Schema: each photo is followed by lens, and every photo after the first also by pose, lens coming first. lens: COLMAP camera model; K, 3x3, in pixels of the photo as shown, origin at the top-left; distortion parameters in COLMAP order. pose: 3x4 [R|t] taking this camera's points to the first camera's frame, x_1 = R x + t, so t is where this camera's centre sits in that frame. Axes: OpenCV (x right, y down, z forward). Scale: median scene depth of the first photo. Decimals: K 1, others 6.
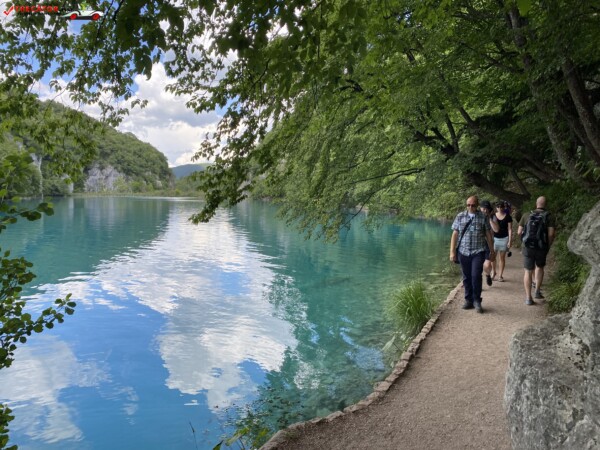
lens RADIAL K [[447.6, 0, 300.0], [0, 447.6, 225.0], [0, 0, 1]] dist [-0.001799, -0.003132]
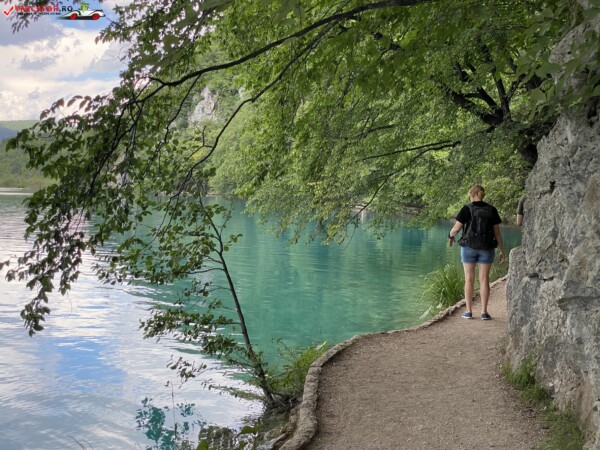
lens RADIAL K [[875.4, 0, 300.0], [0, 875.4, 225.0], [0, 0, 1]] dist [0.042475, -0.090994]
pose [[0.996175, 0.003214, 0.087326, -0.089709], [-0.001220, 0.999738, -0.022878, 0.036092], [-0.087376, 0.022684, 0.995917, -0.333621]]
